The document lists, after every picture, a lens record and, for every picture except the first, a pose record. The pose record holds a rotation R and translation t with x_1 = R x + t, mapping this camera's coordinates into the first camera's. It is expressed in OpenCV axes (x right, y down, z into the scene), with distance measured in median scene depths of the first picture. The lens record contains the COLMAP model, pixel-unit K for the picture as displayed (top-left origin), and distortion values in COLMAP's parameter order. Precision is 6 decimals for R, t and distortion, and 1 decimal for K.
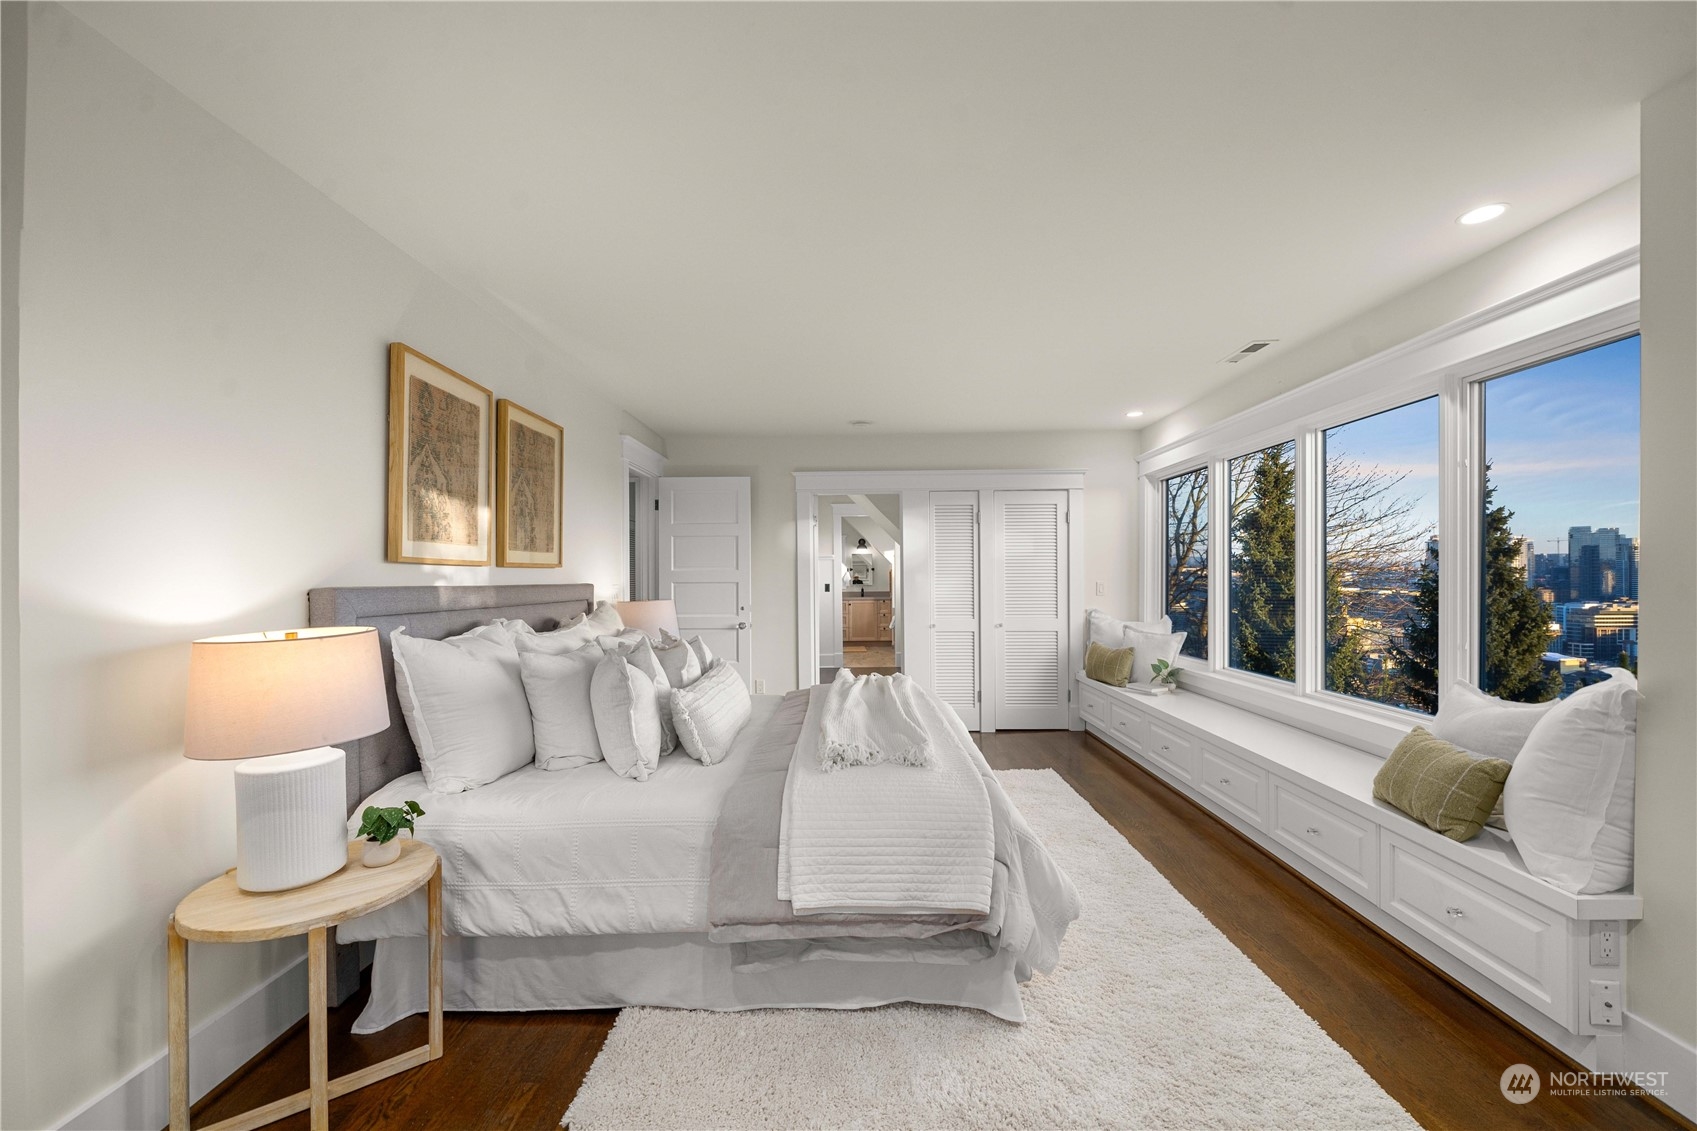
lens RADIAL K [[634.1, 0, 846.8], [0, 634.1, 570.8], [0, 0, 1]] dist [-0.000207, -0.000029]
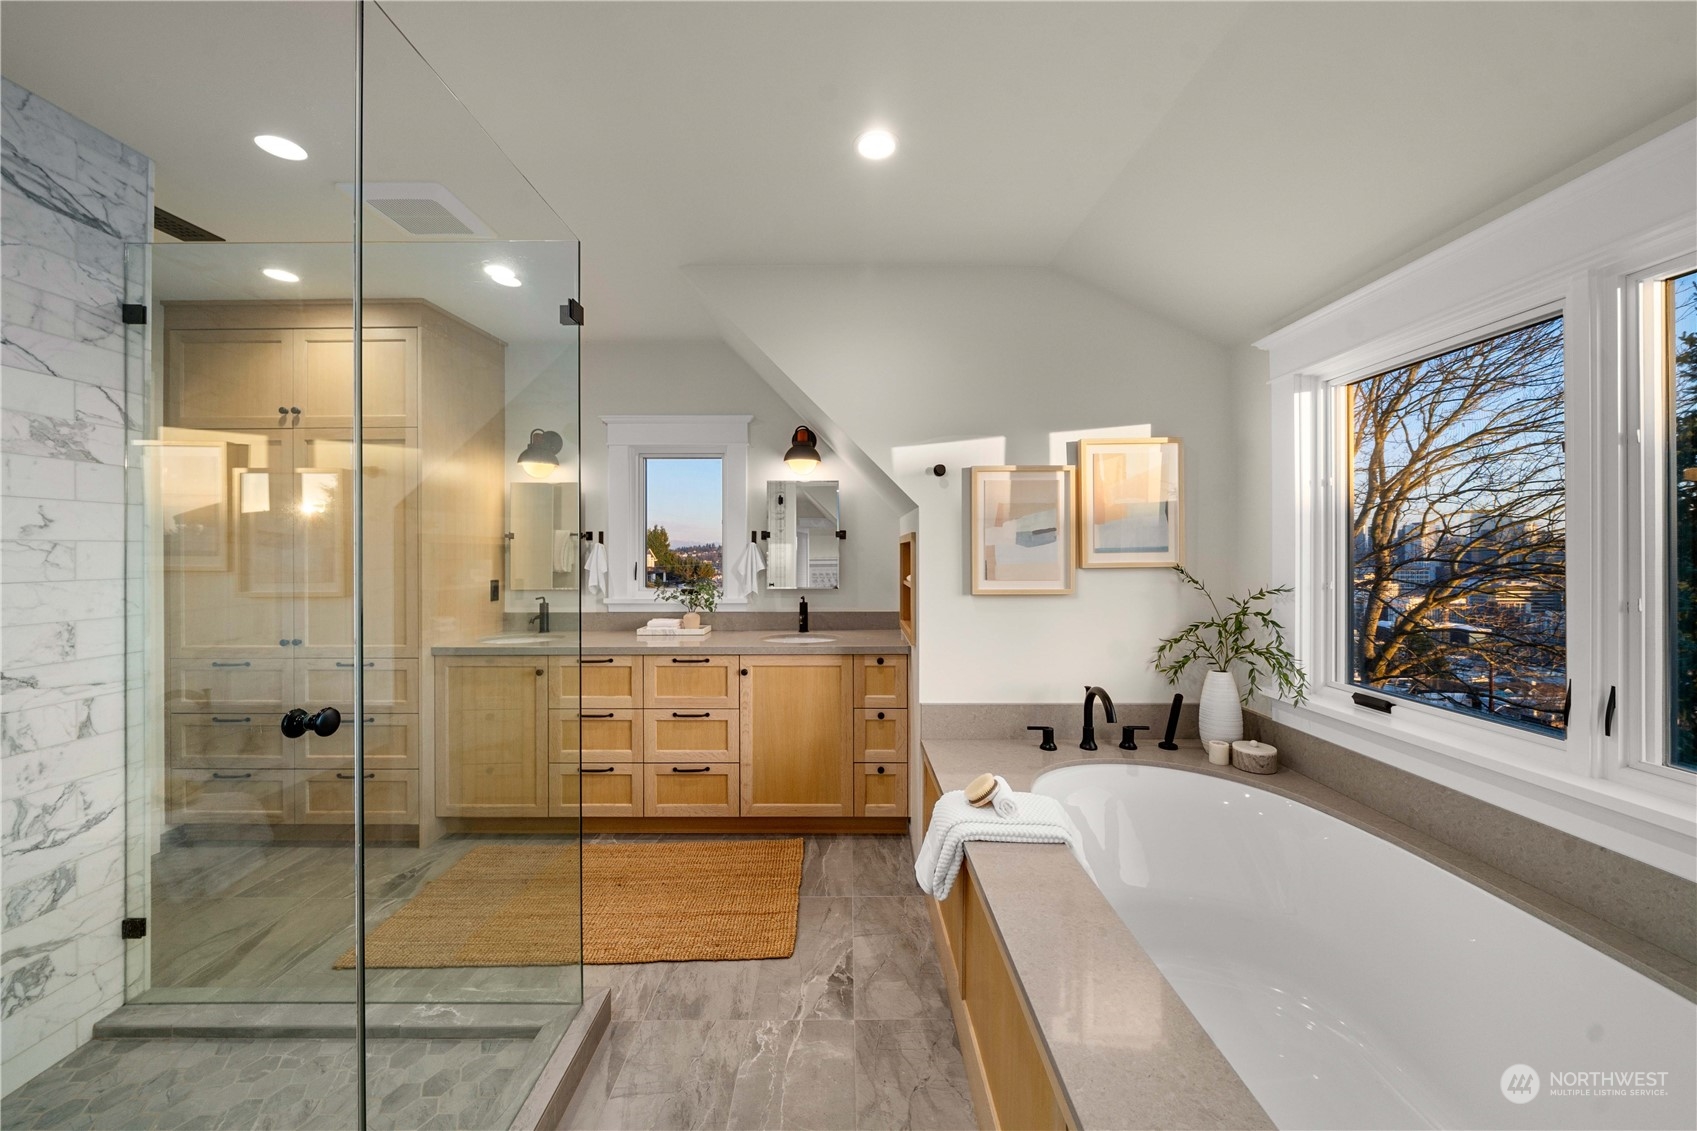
lens RADIAL K [[597.0, 0, 848.8], [0, 597.0, 562.4], [0, 0, 1]] dist [-0.007297, 0.000162]
pose [[0.999872, 0.006299, 0.014722, 0.040299], [-0.006328, 0.999978, 0.001960, 0.009835], [-0.014709, -0.002053, 0.999890, 0.730664]]
